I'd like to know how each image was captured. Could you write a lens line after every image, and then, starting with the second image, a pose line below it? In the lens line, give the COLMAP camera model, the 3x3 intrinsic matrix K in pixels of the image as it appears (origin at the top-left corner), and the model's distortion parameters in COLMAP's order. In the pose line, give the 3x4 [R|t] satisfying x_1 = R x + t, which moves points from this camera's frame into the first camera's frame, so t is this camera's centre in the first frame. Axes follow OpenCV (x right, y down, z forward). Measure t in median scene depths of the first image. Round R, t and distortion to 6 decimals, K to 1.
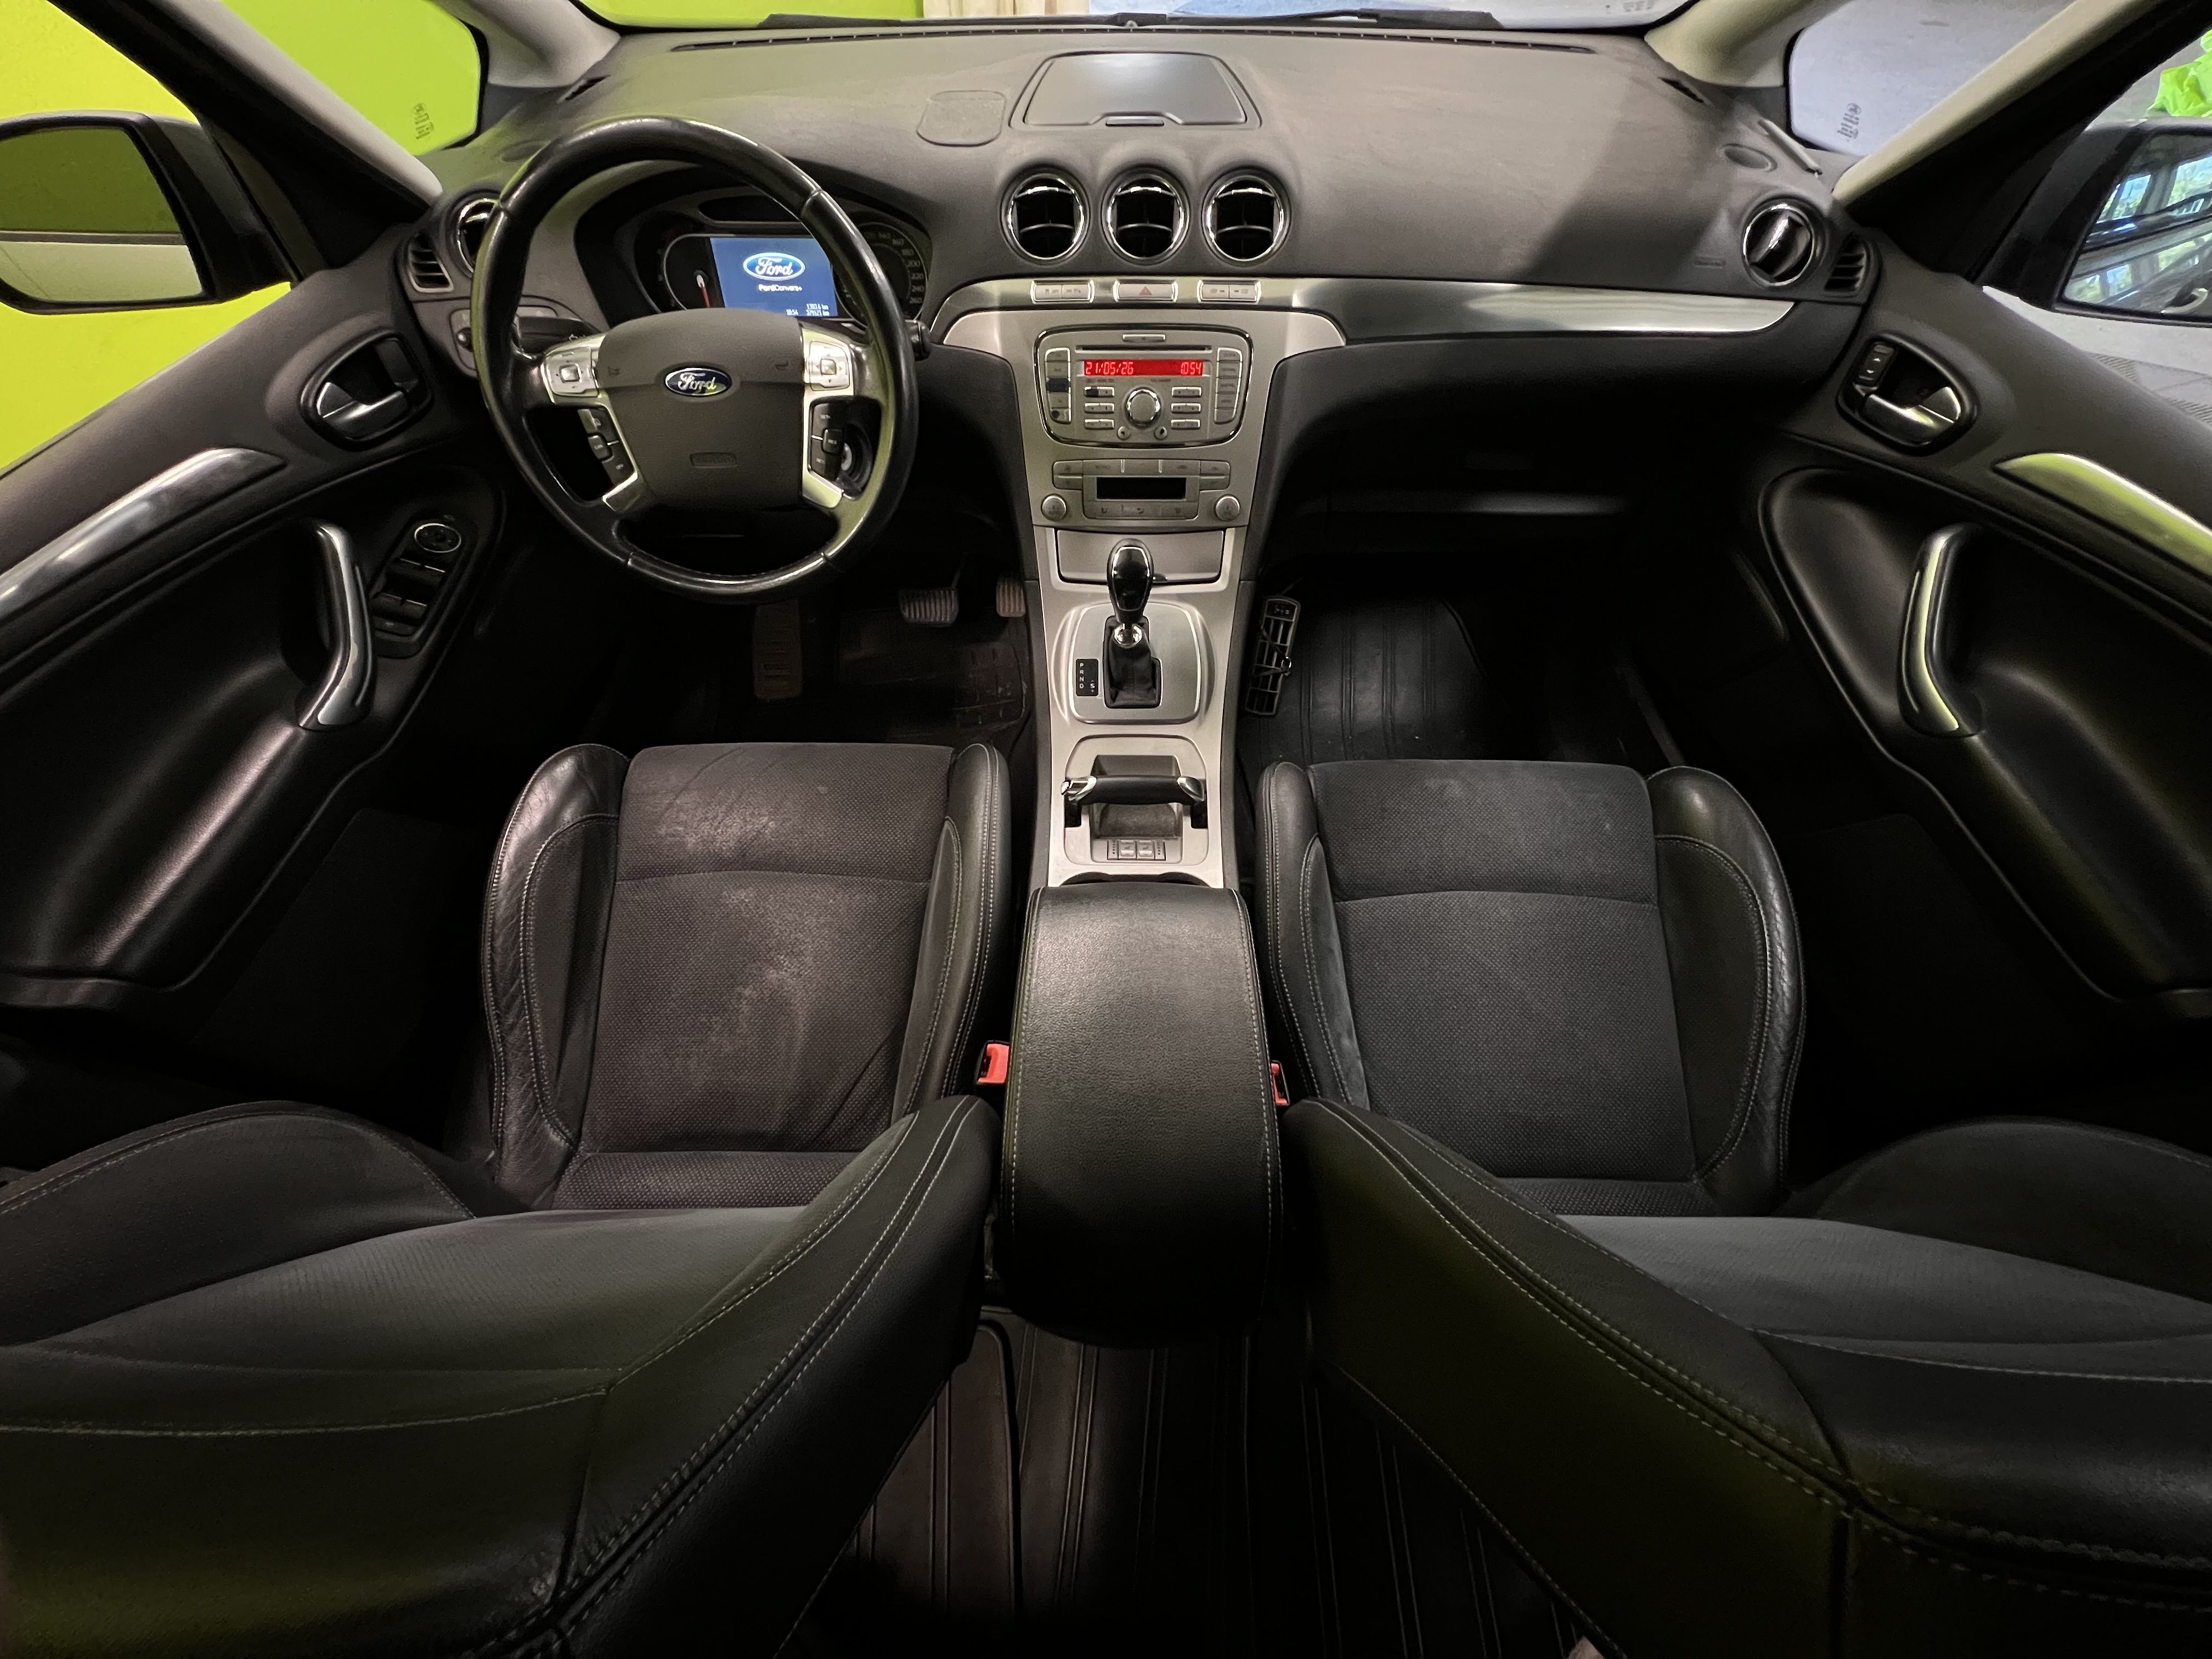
lens RADIAL K [[887.6, 0, 1109.0], [0, 887.6, 831.7], [0, 0, 1]] dist [-0.000686, -0.000031]
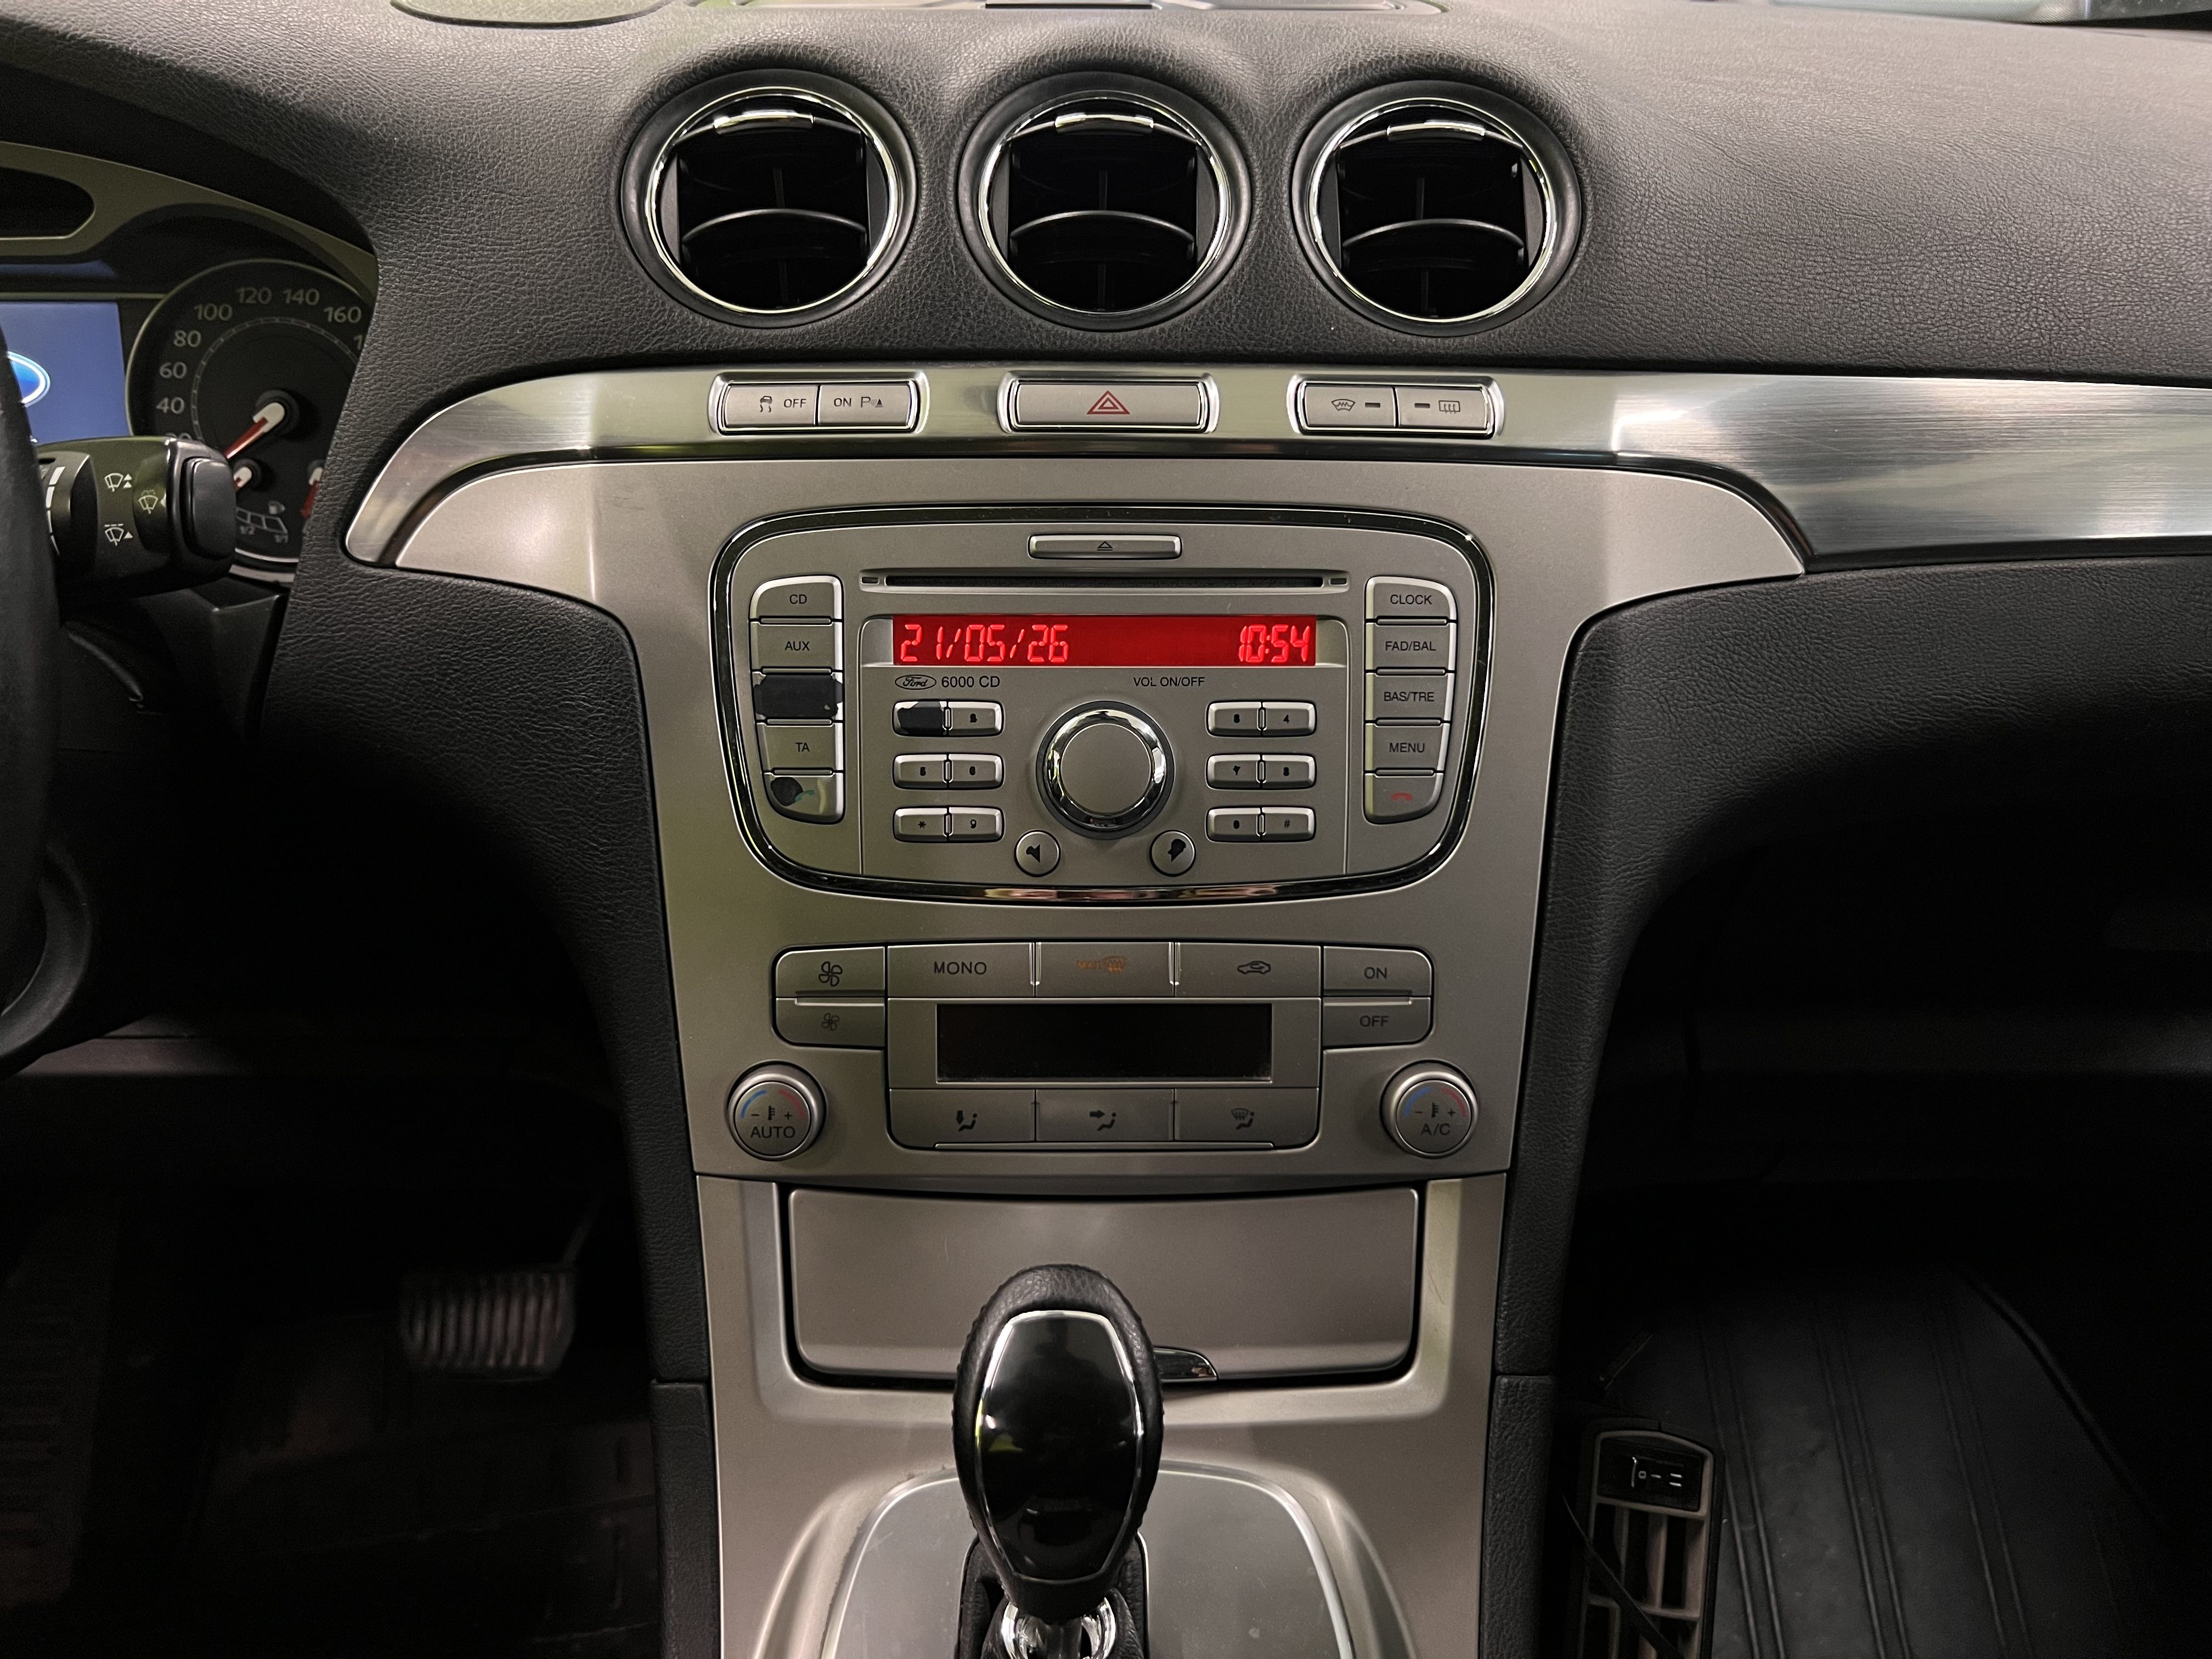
lens RADIAL K [[2162.3, 0, 1105.7], [0, 2162.3, 827.5], [0, 0, 1]] dist [-0.005825, 0.000000]
pose [[0.999591, -0.001686, 0.028546, 0.019117], [0.013494, 0.907944, -0.418875, -0.180851], [-0.025212, 0.419089, 0.907595, 0.399887]]
